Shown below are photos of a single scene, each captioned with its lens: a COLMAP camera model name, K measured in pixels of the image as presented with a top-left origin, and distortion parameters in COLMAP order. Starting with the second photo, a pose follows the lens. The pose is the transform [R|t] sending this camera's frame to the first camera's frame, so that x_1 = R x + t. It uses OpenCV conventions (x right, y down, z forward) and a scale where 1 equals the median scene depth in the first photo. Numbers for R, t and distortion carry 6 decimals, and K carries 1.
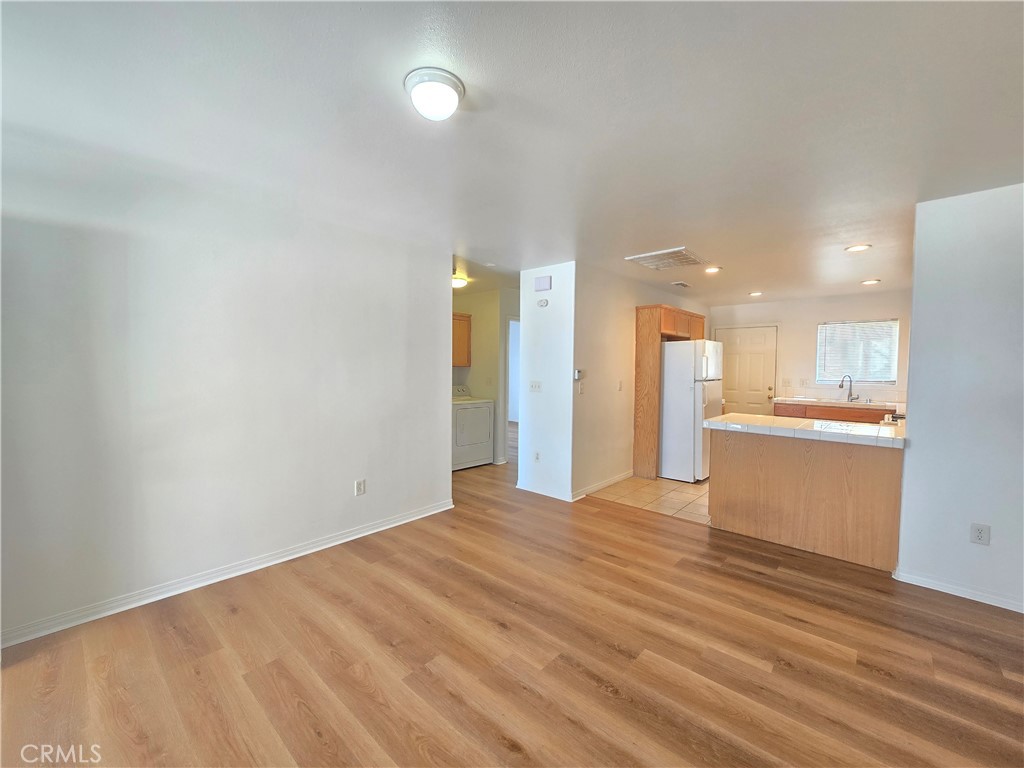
lens RADIAL K [[419.4, 0, 512.0], [0, 419.4, 384.0], [0, 0, 1]] dist [-0.001424, -0.000209]
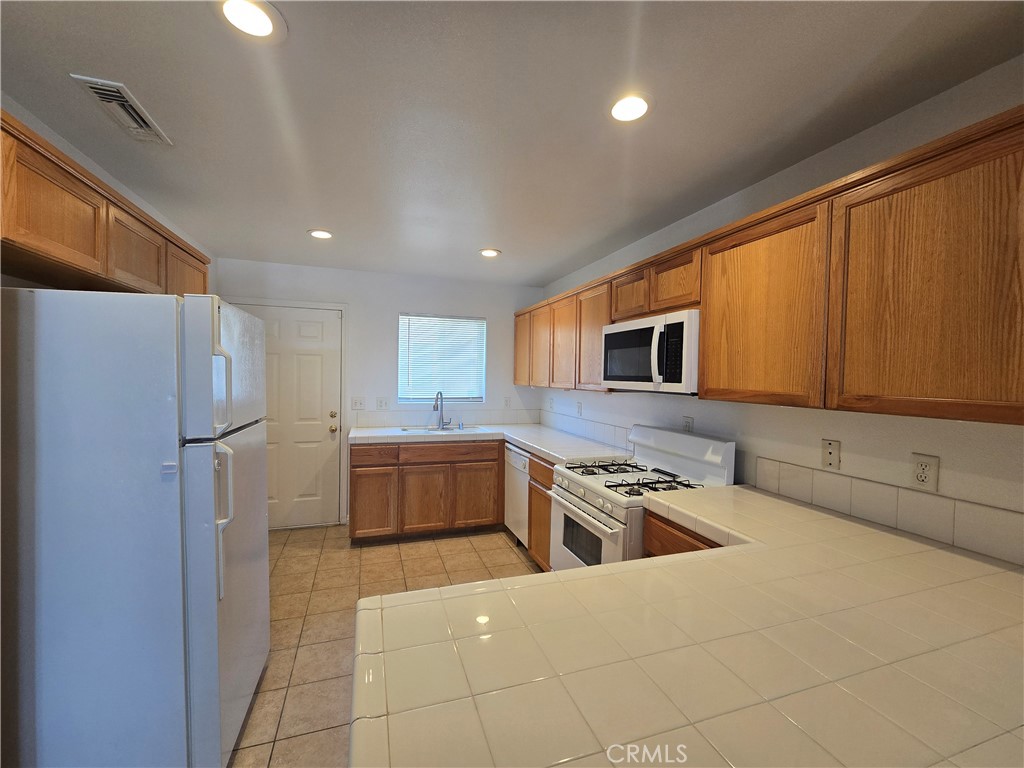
lens RADIAL K [[419.4, 0, 512.0], [0, 419.4, 384.0], [0, 0, 1]] dist [-0.001424, -0.000209]
pose [[0.479124, -0.016026, 0.877601, 0.516019], [0.021516, 0.999747, 0.006510, -0.074039], [-0.877483, 0.015764, 0.479348, 1.169138]]
